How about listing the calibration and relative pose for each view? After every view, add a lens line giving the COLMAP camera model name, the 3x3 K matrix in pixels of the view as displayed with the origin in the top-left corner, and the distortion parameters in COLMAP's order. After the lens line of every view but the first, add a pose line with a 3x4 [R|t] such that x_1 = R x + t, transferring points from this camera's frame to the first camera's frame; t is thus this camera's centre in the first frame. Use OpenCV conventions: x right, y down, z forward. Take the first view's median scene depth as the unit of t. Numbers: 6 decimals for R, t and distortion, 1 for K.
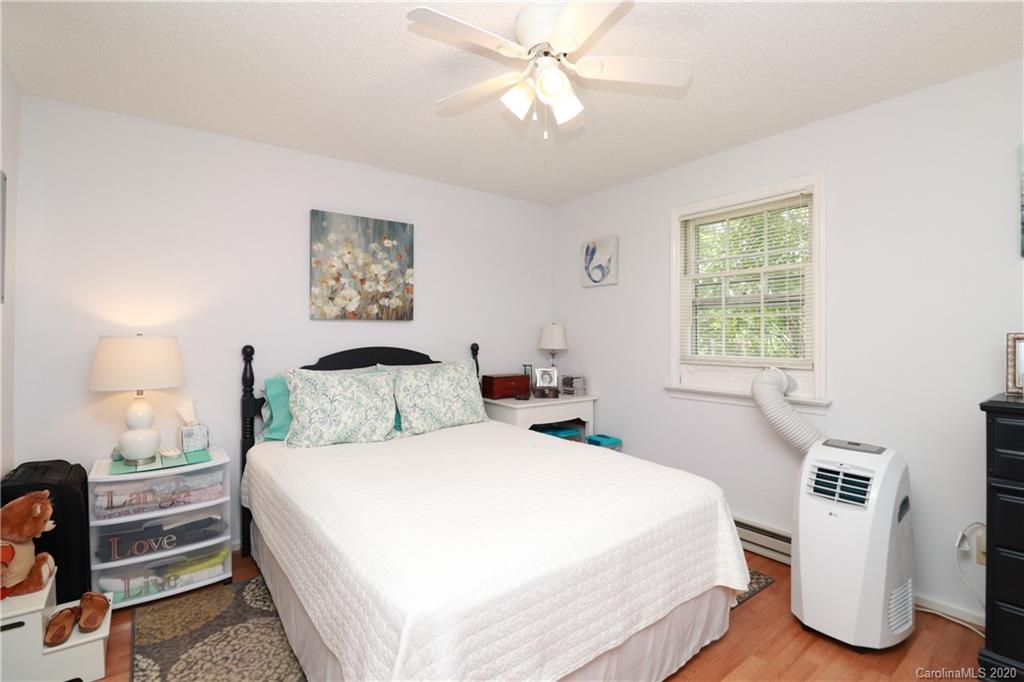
lens RADIAL K [[471.9, 0, 516.5], [0, 471.9, 339.5], [0, 0, 1]] dist [-0.017299, -0.004065]
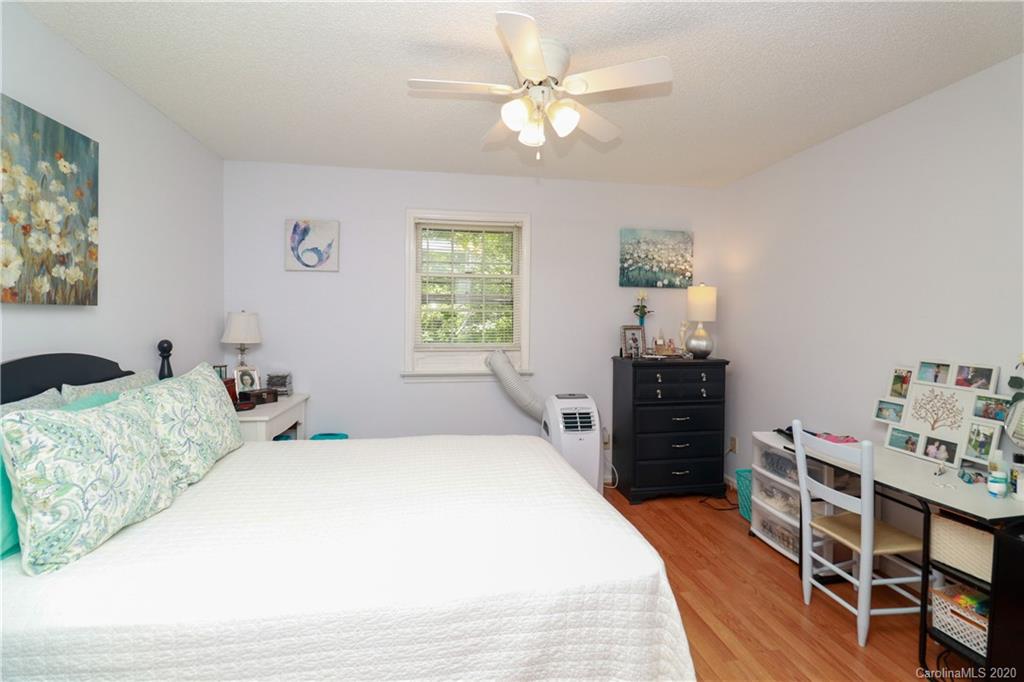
lens RADIAL K [[471.9, 0, 519.8], [0, 471.9, 334.8], [0, 0, 1]] dist [-0.017299, -0.004065]
pose [[0.457077, -0.028773, 0.888961, -0.514894], [0.002974, 0.999520, 0.030822, -0.021395], [-0.889422, -0.011444, 0.456944, 0.272407]]
